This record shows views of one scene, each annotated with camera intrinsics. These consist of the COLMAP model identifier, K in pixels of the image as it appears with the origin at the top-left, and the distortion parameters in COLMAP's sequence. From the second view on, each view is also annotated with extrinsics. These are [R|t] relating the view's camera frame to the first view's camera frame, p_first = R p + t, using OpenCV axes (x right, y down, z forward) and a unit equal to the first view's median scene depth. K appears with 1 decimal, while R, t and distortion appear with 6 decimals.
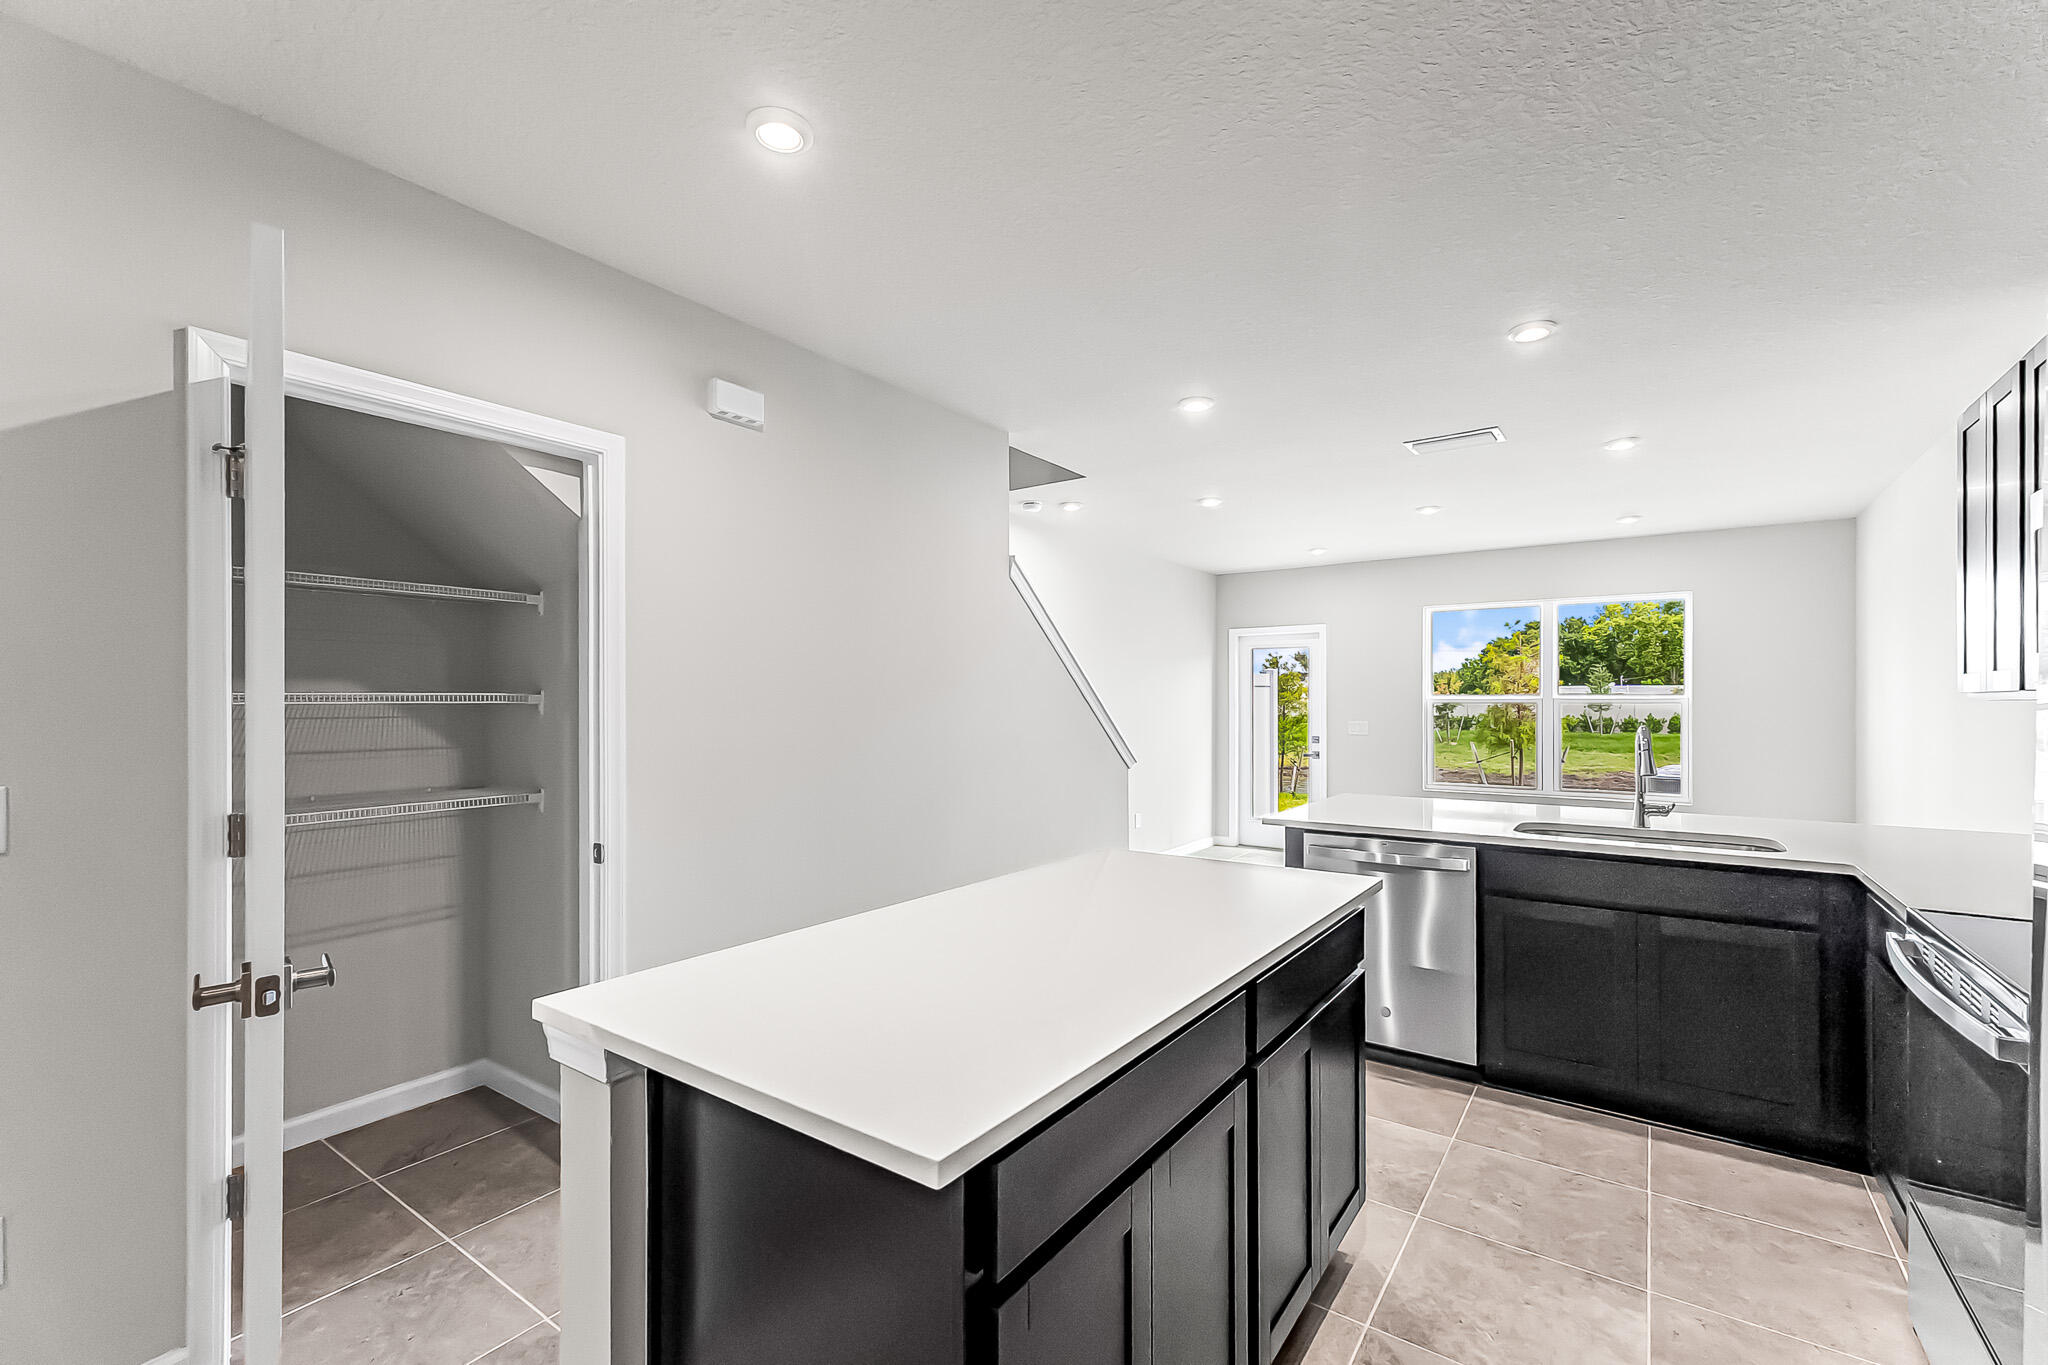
lens RADIAL K [[871.6, 0, 1038.1], [0, 871.6, 698.7], [0, 0, 1]] dist [0.001077, 0.000377]
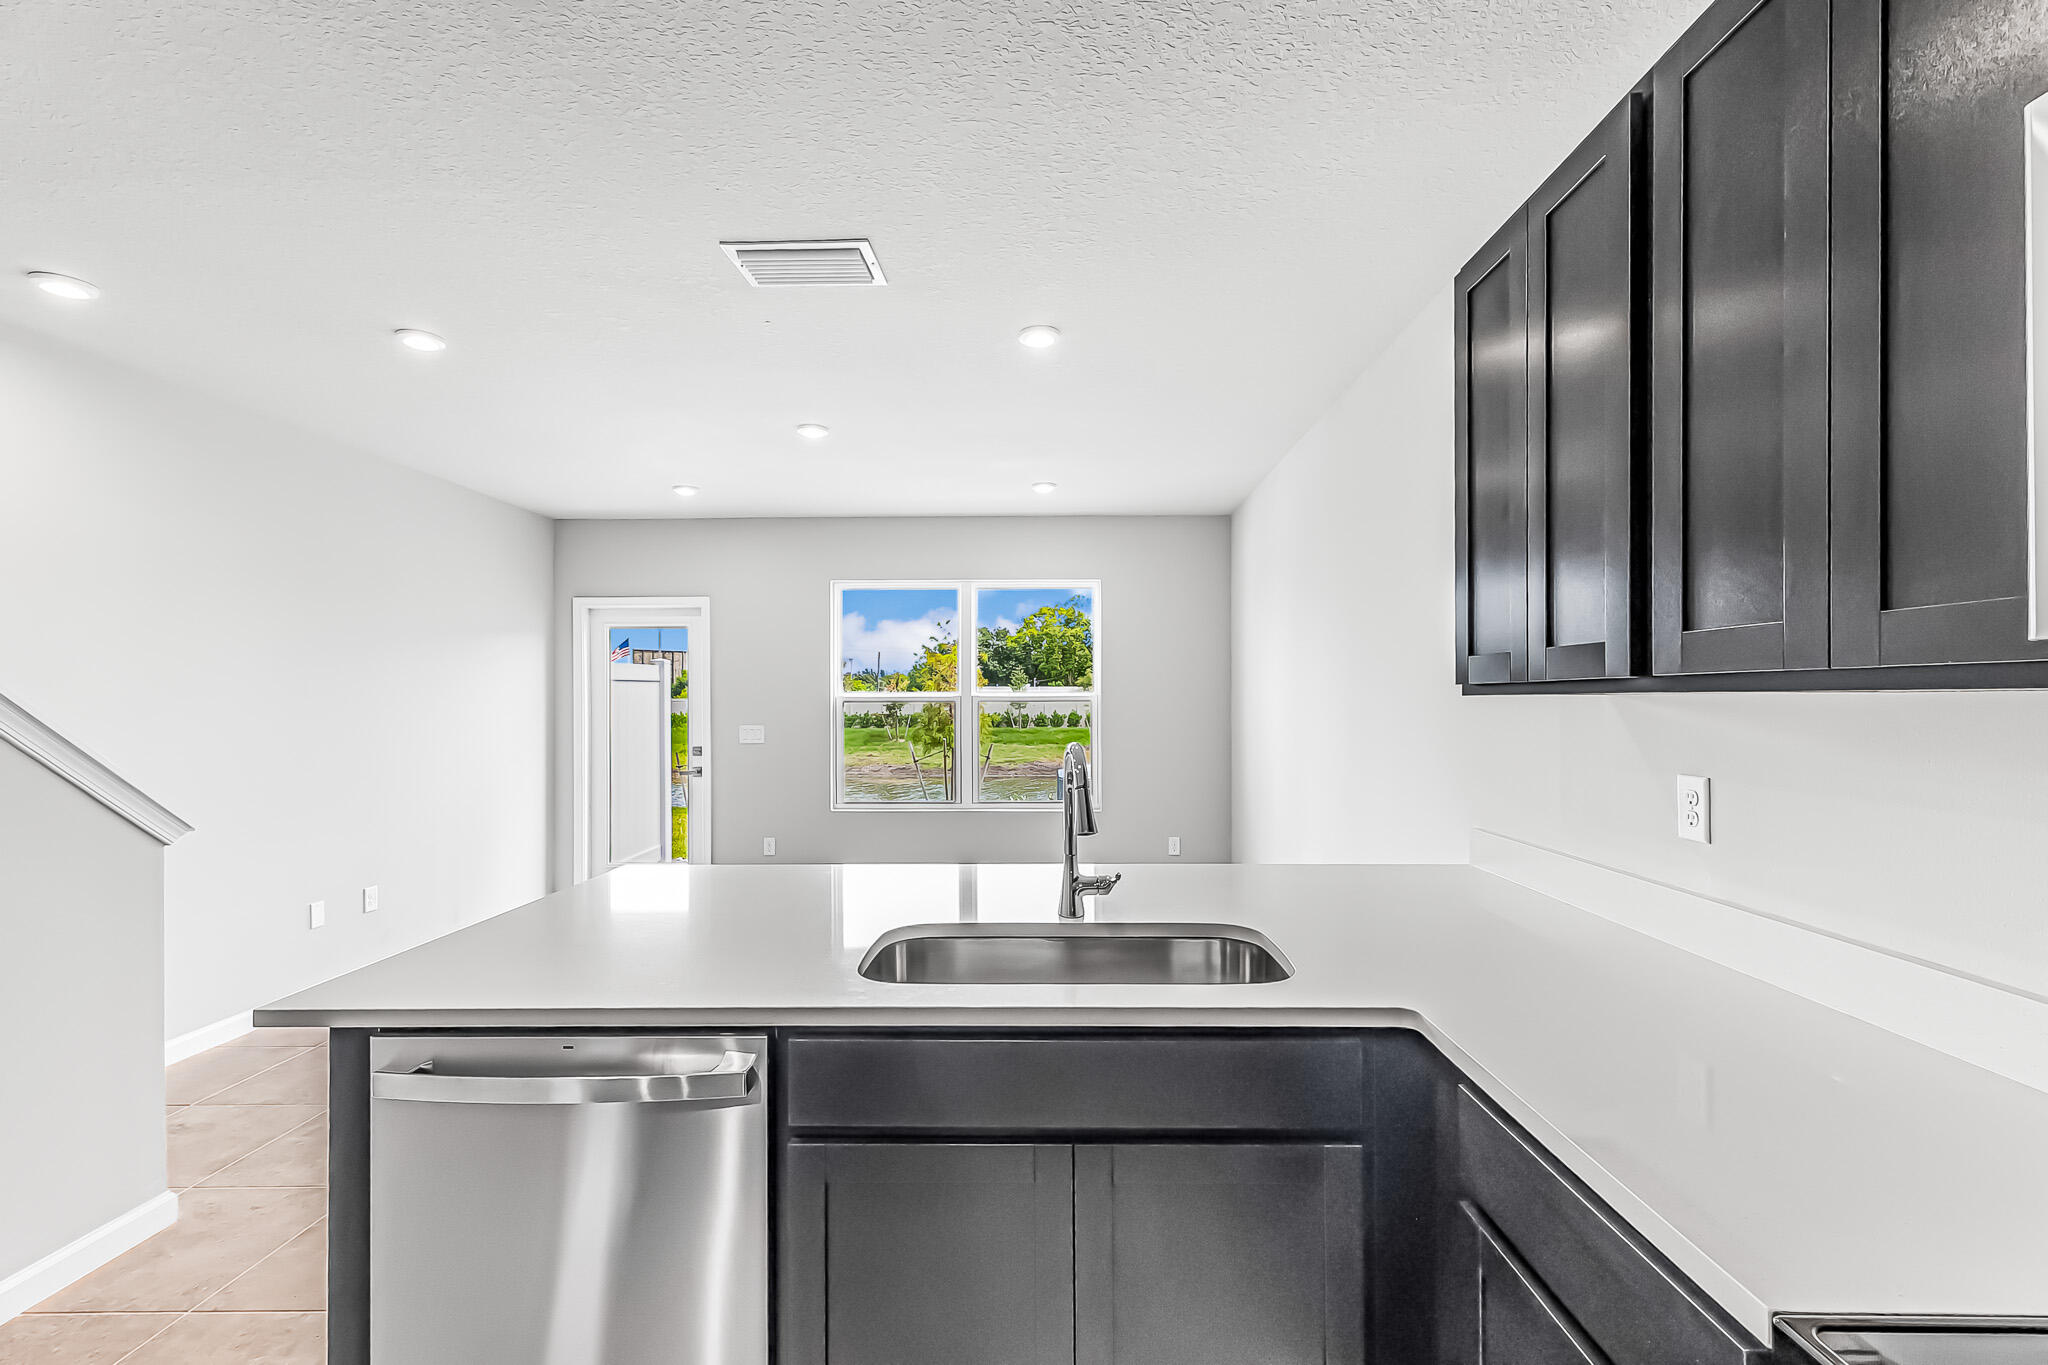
lens RADIAL K [[871.6, 0, 1033.1], [0, 871.6, 694.8], [0, 0, 1]] dist [0.001077, 0.000377]
pose [[0.832129, 0.002809, 0.554574, 0.059004], [-0.001268, 0.999994, -0.003163, 0.000248], [-0.554580, 0.001928, 0.832128, 0.089091]]
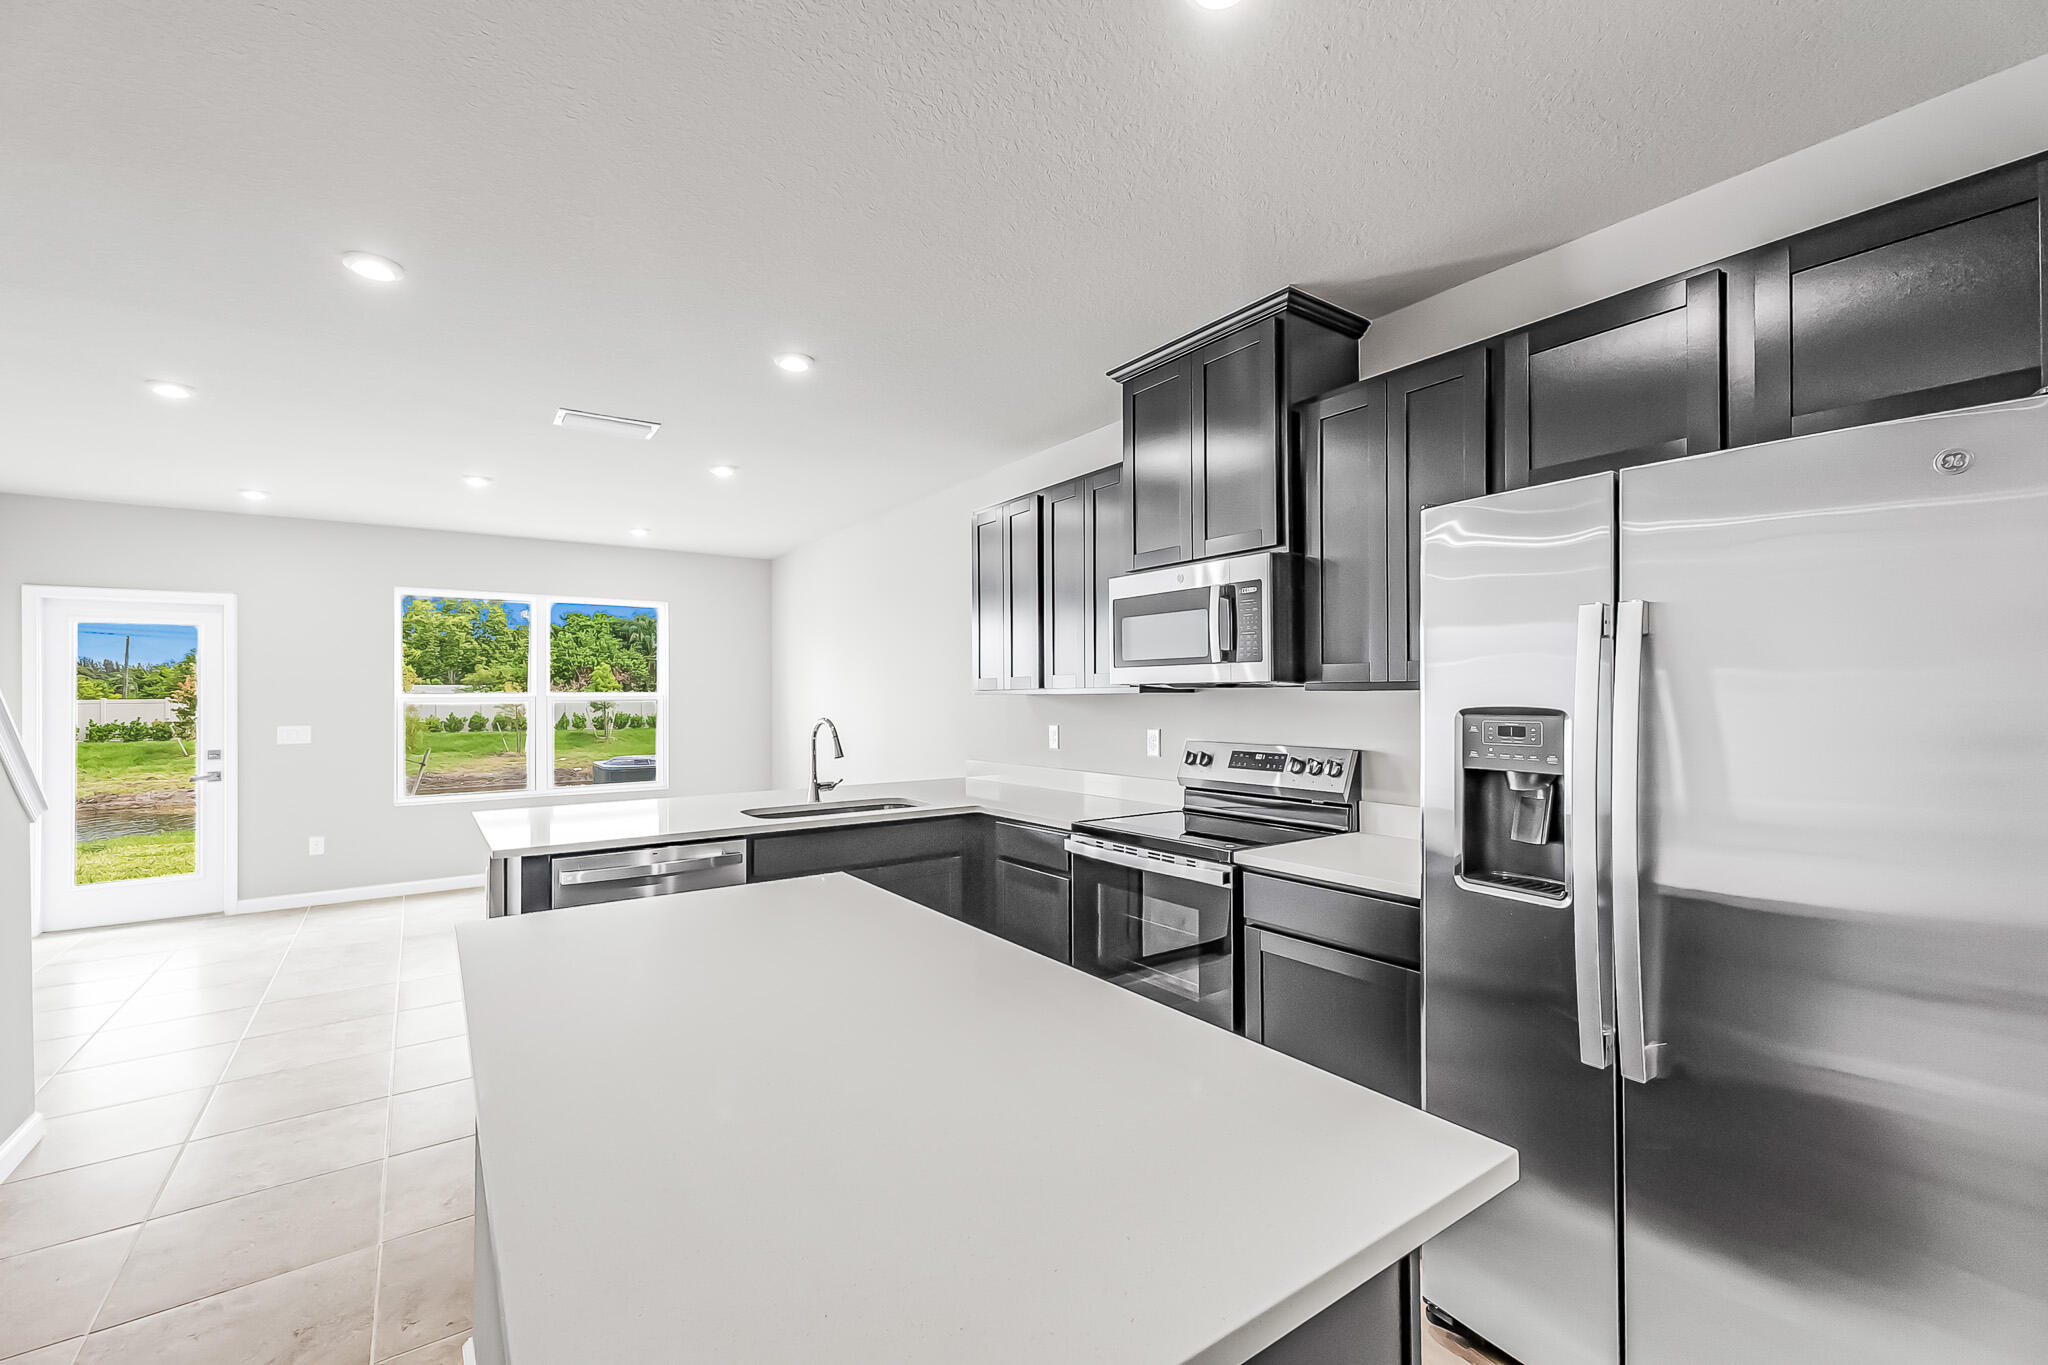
lens RADIAL K [[871.6, 0, 1036.5], [0, 871.6, 694.6], [0, 0, 1]] dist [0.001077, 0.000377]
pose [[0.333669, 0.000154, 0.942690, -0.053302], [0.003873, 0.999991, -0.001535, 0.000593], [-0.942682, 0.004163, 0.333666, 0.052741]]
